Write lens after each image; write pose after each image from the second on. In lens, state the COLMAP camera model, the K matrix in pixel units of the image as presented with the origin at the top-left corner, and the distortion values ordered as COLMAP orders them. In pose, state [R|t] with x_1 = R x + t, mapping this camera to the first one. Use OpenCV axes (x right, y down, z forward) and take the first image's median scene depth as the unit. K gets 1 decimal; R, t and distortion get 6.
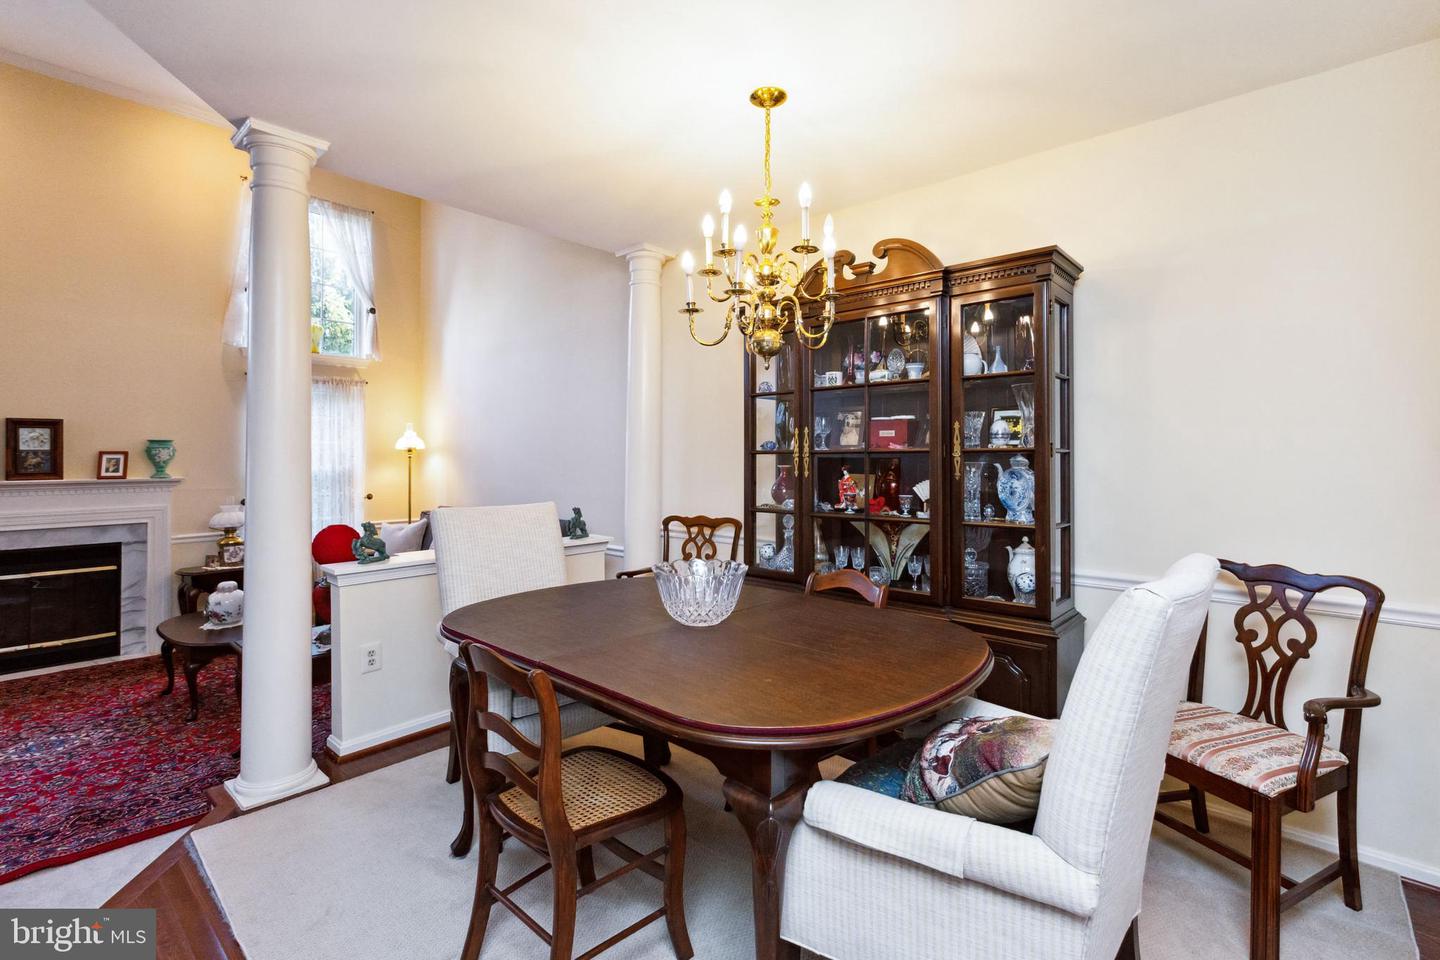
lens RADIAL K [[648.7, 0, 699.6], [0, 648.7, 451.1], [0, 0, 1]] dist [0.006340, -0.003609]
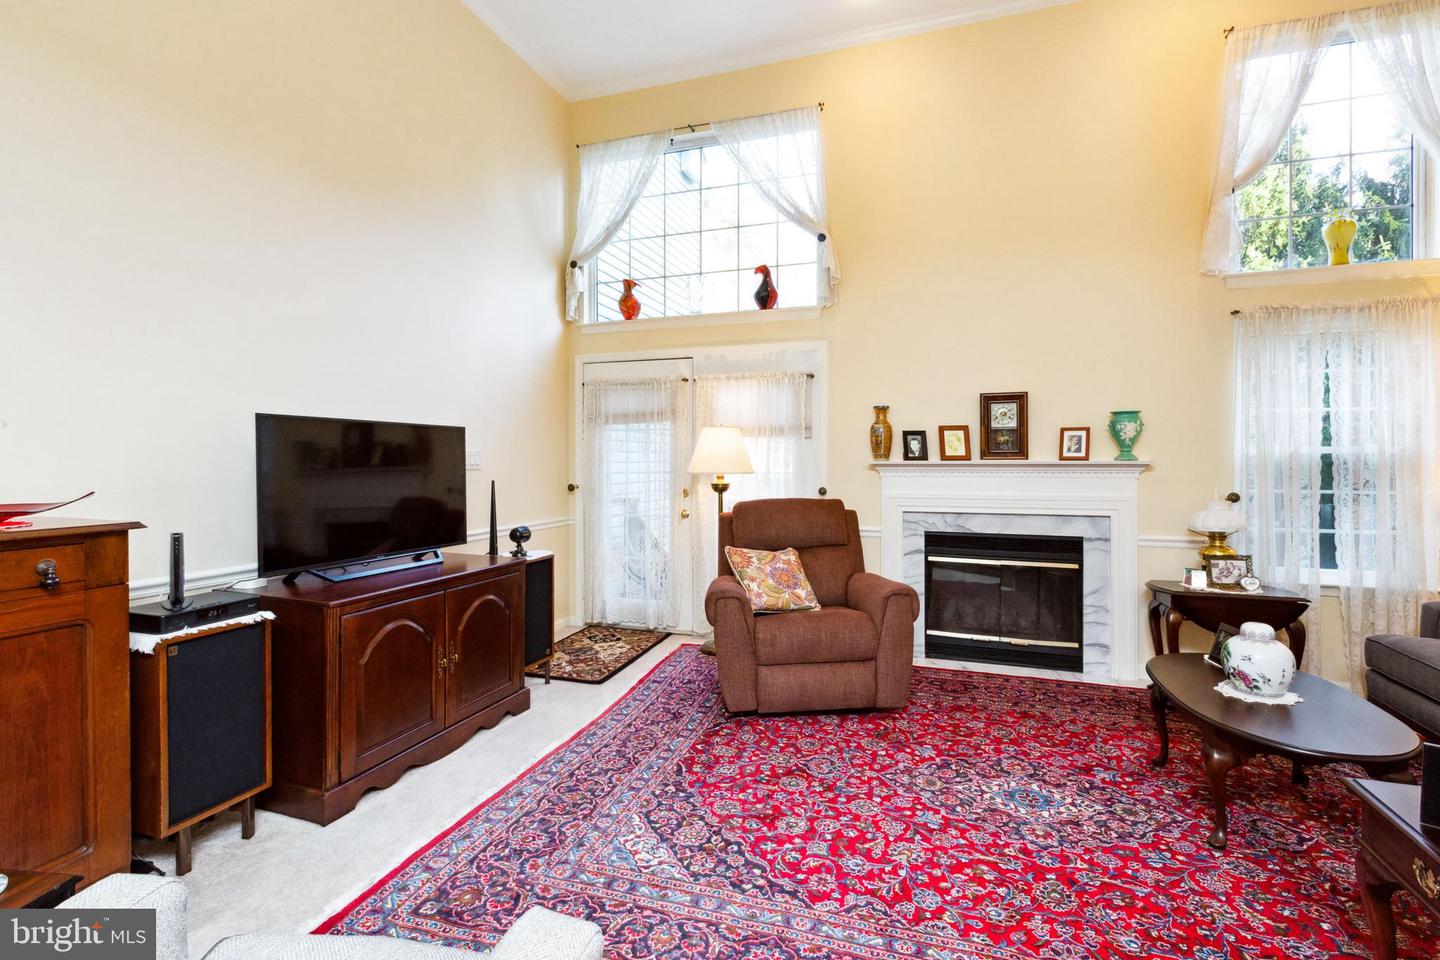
lens RADIAL K [[648.7, 0, 739.5], [0, 648.7, 459.8], [0, 0, 1]] dist [0.006340, -0.003609]
pose [[0.401912, -0.000204, -0.915678, -0.313459], [0.005331, 0.999984, 0.002117, 0.038584], [0.915663, -0.005733, 0.401907, 0.272250]]
